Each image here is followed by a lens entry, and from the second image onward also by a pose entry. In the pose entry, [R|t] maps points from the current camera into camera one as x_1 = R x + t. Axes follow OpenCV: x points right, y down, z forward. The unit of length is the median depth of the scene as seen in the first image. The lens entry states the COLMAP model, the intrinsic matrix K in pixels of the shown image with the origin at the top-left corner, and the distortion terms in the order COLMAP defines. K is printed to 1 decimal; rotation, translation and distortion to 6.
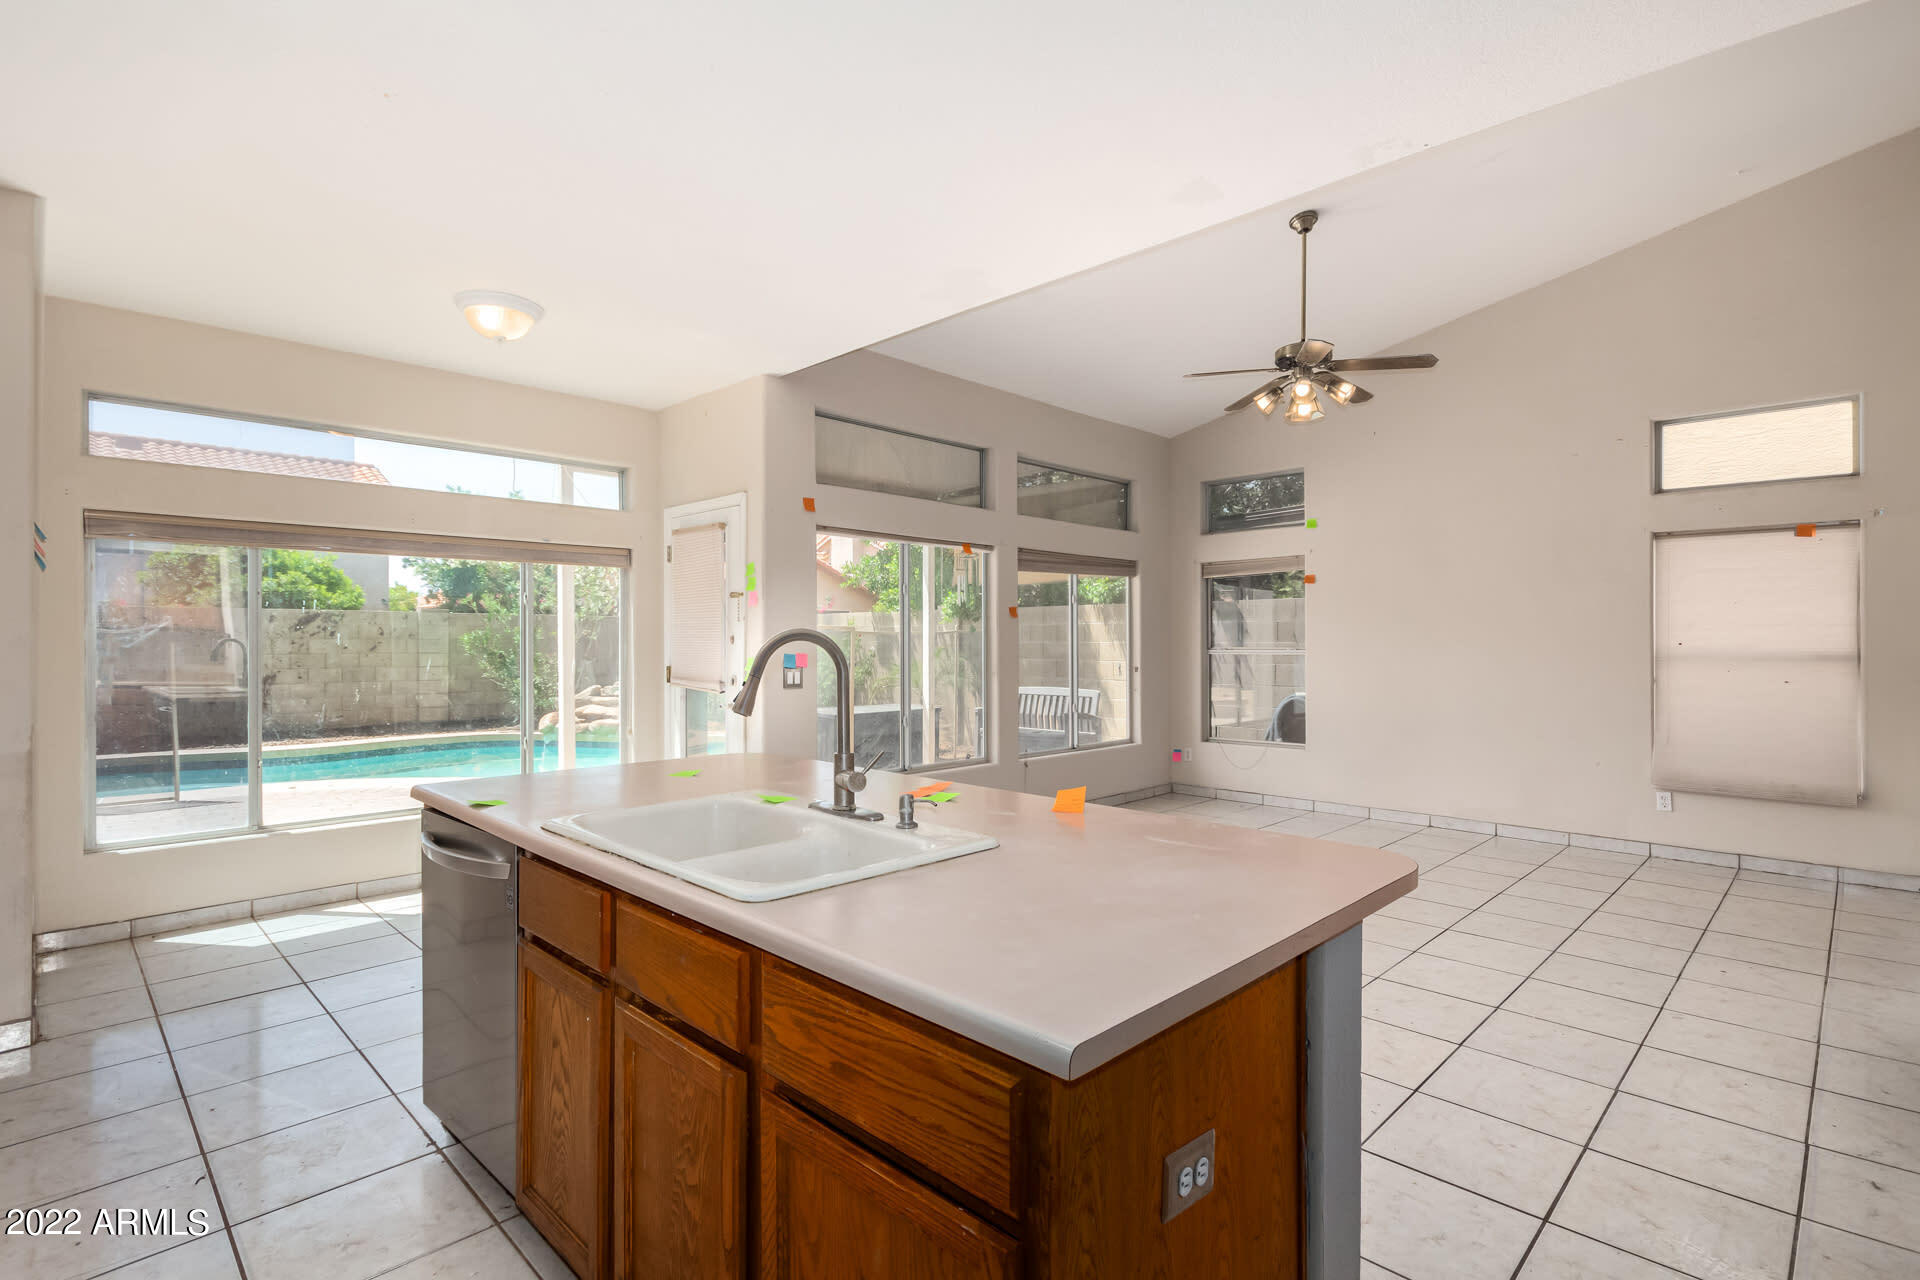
lens RADIAL K [[902.7, 0, 974.7], [0, 902.7, 641.4], [0, 0, 1]] dist [0.016163, -0.013030]
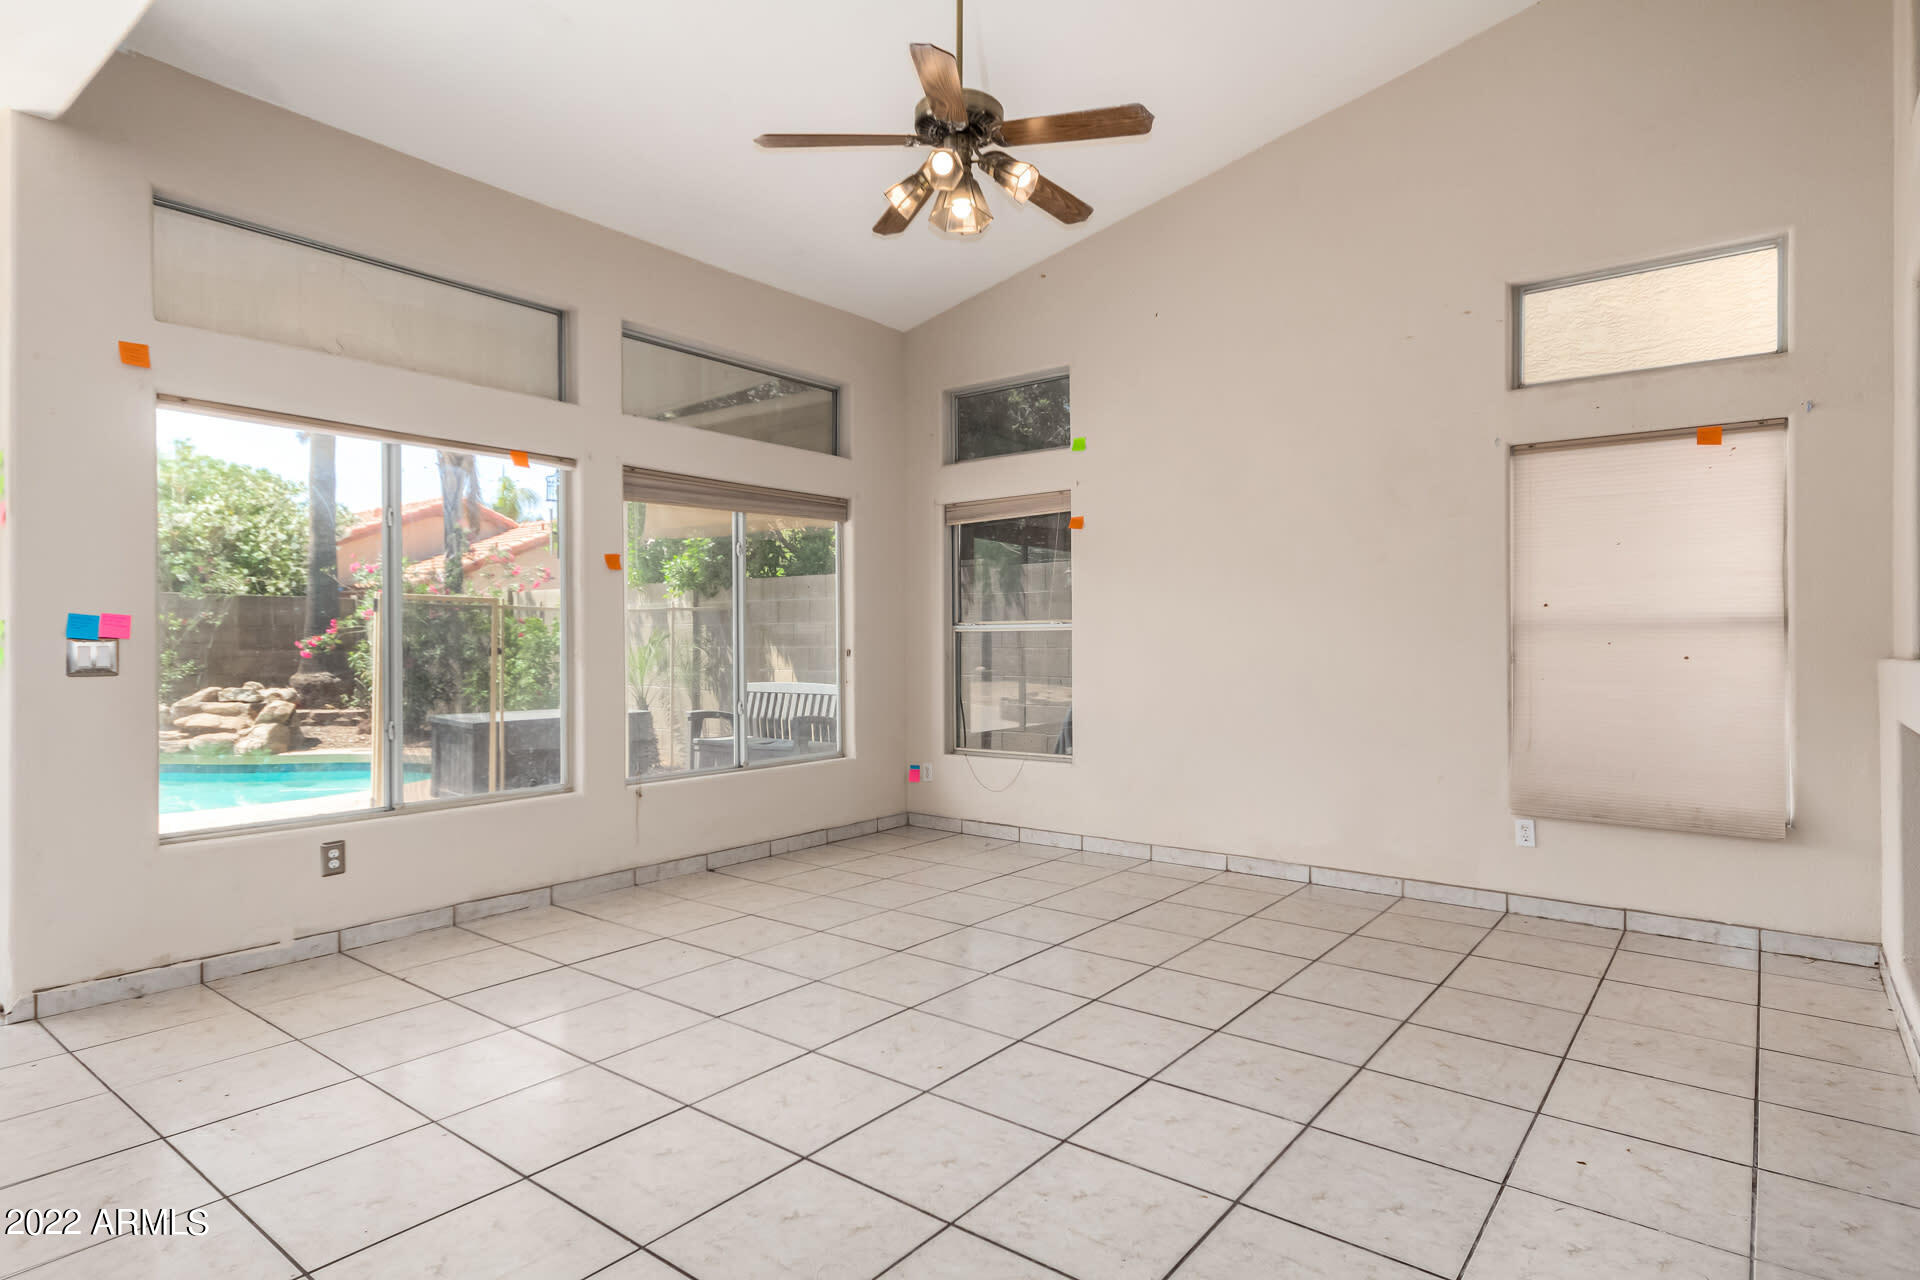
lens RADIAL K [[1019.1, 0, 970.2], [0, 1019.1, 638.3], [0, 0, 1]] dist [0.006640, 0.001719]
pose [[0.993273, -0.002154, 0.115774, 0.194422], [0.002186, 0.999998, -0.000148, 0.021180], [-0.115773, 0.000400, 0.993276, 0.214286]]
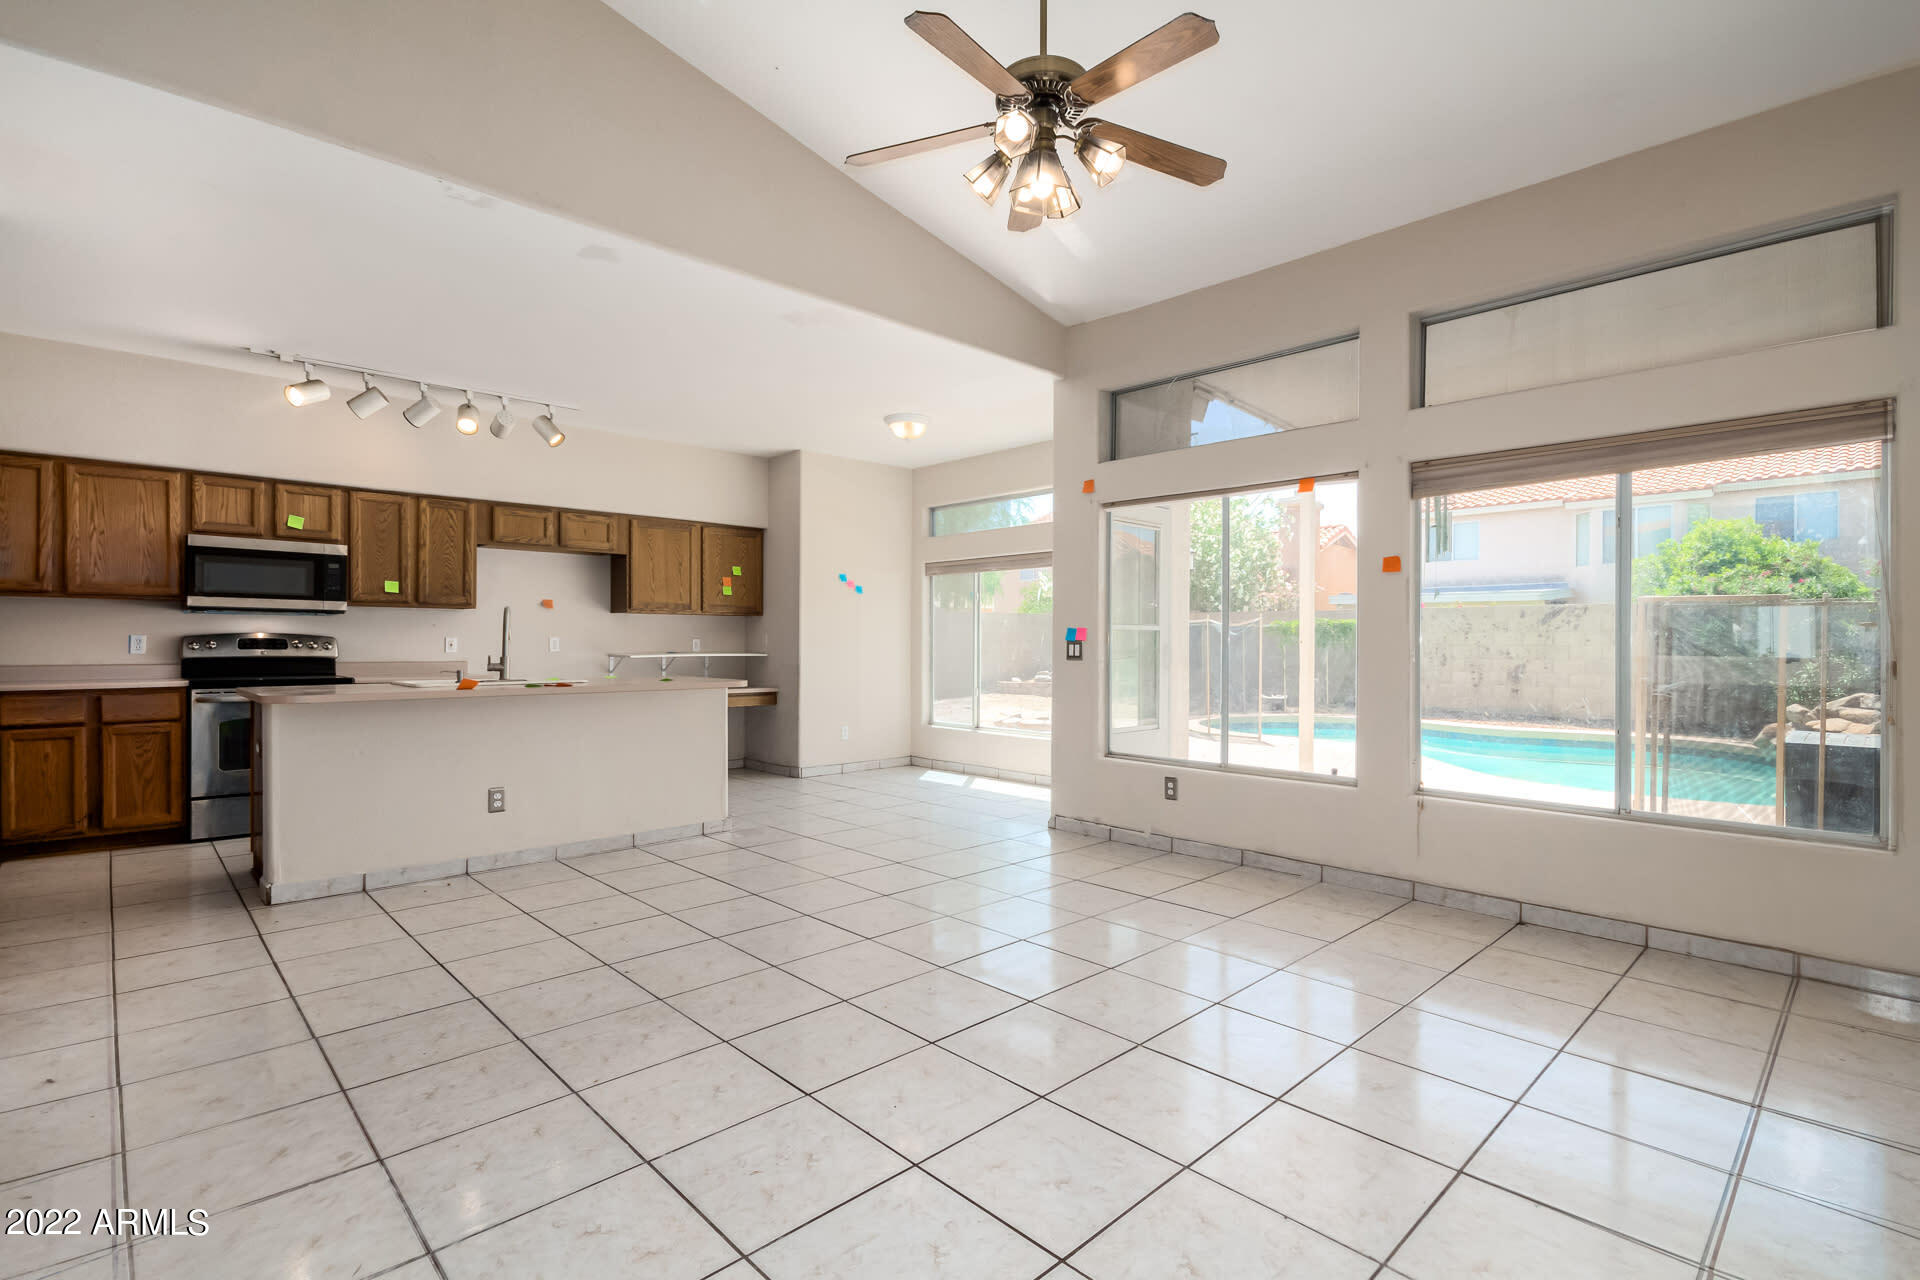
lens RADIAL K [[894.5, 0, 989.3], [0, 894.5, 644.1], [0, 0, 1]] dist [0.015829, -0.013913]
pose [[-0.011506, 0.002228, -0.999931, 0.628564], [-0.004145, 0.999989, 0.002276, 0.022192], [0.999925, 0.004171, -0.011496, 0.654226]]
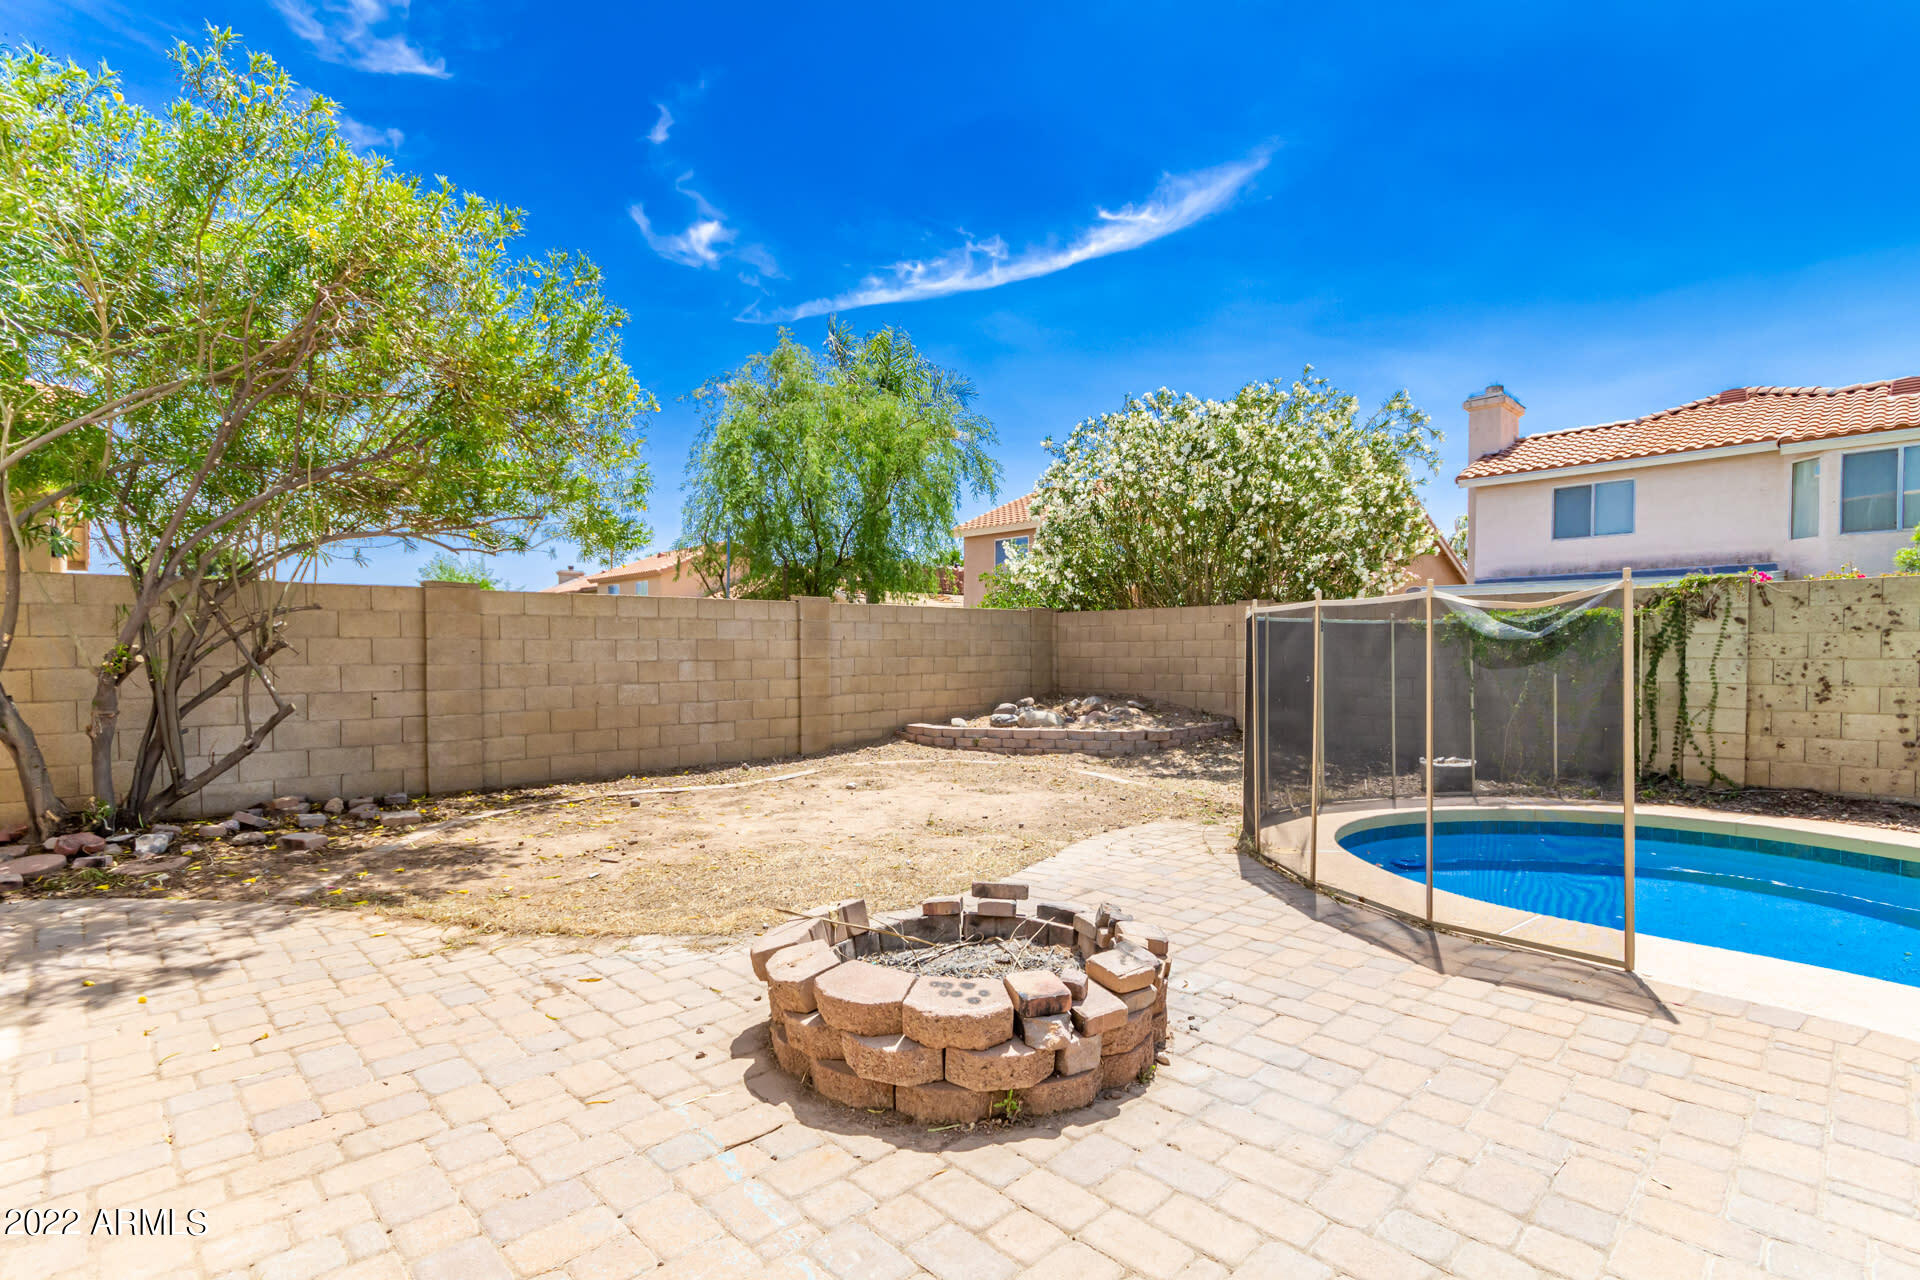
lens RADIAL K [[902.4, 0, 988.8], [0, 902.4, 671.6], [0, 0, 1]] dist [0.001437, -0.001051]
pose [[-0.008796, 0.018929, -0.999782, -0.480324], [0.004945, 0.999809, 0.018886, 0.016866], [0.999949, -0.004778, -0.008888, 0.771699]]
